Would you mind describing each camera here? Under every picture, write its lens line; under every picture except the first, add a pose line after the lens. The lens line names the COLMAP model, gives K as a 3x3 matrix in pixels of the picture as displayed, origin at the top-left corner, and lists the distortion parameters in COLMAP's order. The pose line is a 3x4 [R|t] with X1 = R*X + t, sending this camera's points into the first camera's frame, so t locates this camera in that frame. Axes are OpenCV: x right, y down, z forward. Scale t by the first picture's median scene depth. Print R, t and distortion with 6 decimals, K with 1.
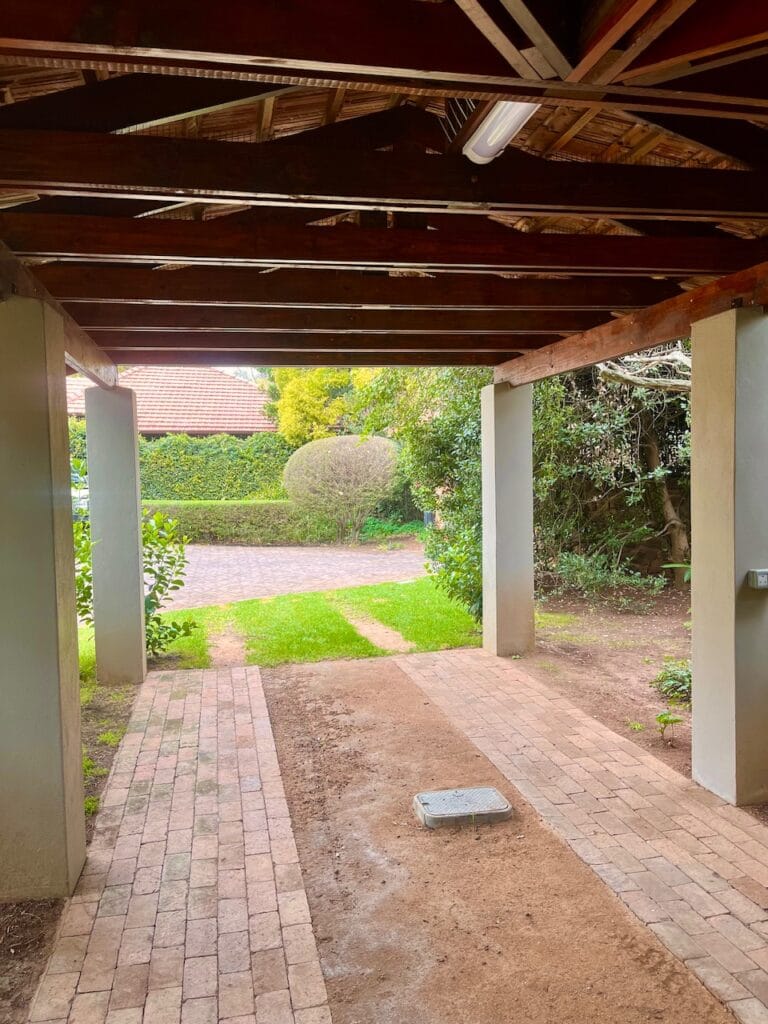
lens RADIAL K [[778.9, 0, 384.0], [0, 778.9, 512.0], [0, 0, 1]] dist [0.079524, -0.079877]
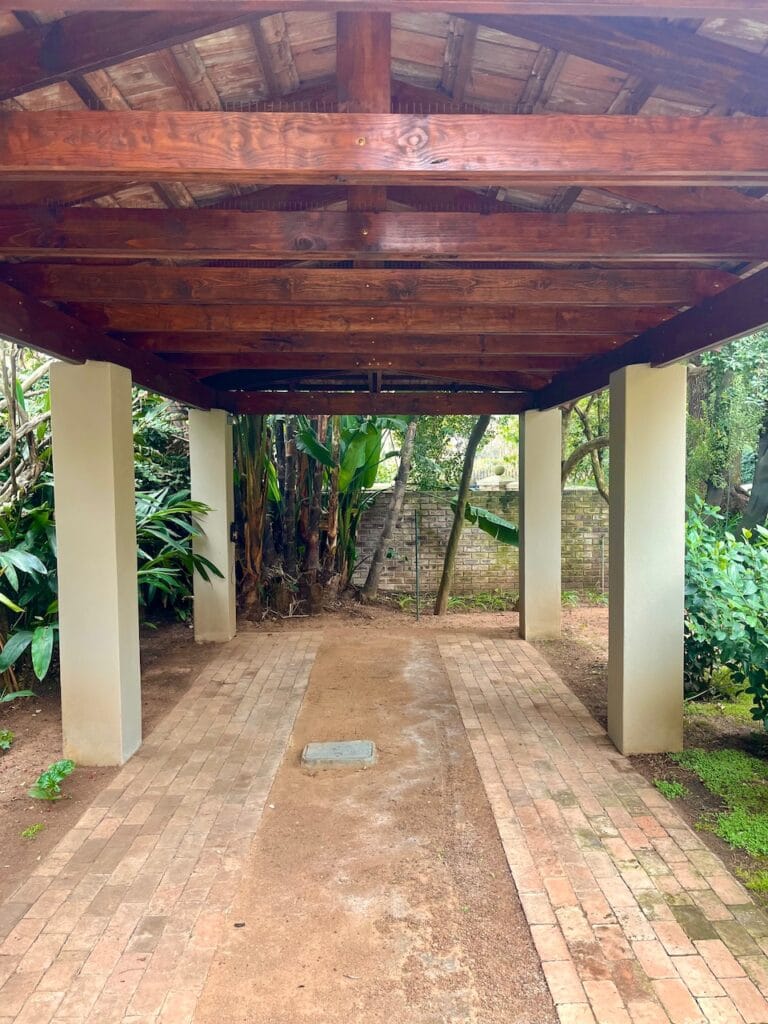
lens RADIAL K [[778.9, 0, 384.0], [0, 778.9, 512.0], [0, 0, 1]] dist [0.079524, -0.079877]
pose [[-0.977810, 0.021126, 0.208427, -0.190807], [0.042270, 0.994335, 0.097520, -0.102017], [-0.205186, 0.104166, -0.973164, 1.729275]]
